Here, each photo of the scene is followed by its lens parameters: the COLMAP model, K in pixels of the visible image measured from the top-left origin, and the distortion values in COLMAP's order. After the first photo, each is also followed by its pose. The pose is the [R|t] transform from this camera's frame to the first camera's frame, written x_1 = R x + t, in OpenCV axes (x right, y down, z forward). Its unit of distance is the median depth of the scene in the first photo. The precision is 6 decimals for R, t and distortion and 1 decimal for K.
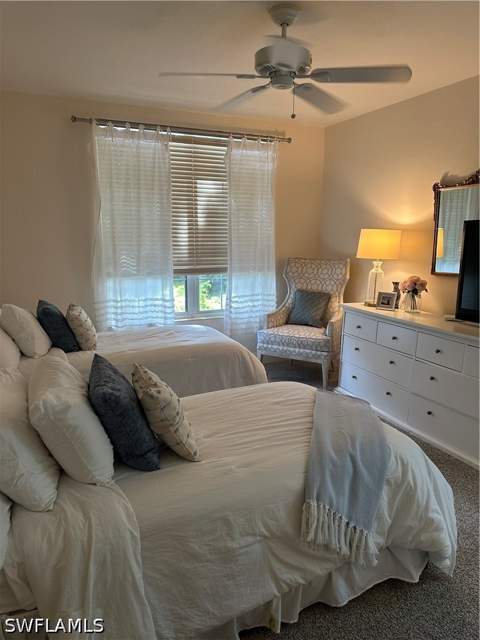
lens RADIAL K [[450.9, 0, 240.0], [0, 450.9, 320.0], [0, 0, 1]] dist [0.002140, -0.000731]
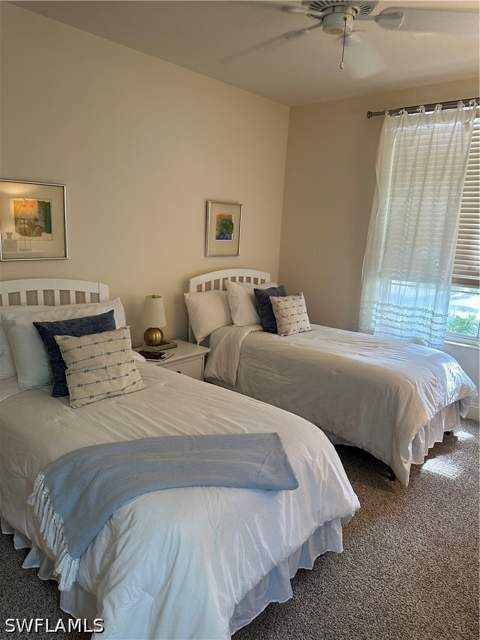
lens RADIAL K [[452.6, 0, 240.0], [0, 452.6, 320.0], [0, 0, 1]] dist [-0.008377, -0.003944]
pose [[0.410783, 0.200191, -0.889483, 0.468888], [-0.213243, 0.969633, 0.119750, -0.062505], [0.886445, 0.140485, 0.440998, 0.355212]]
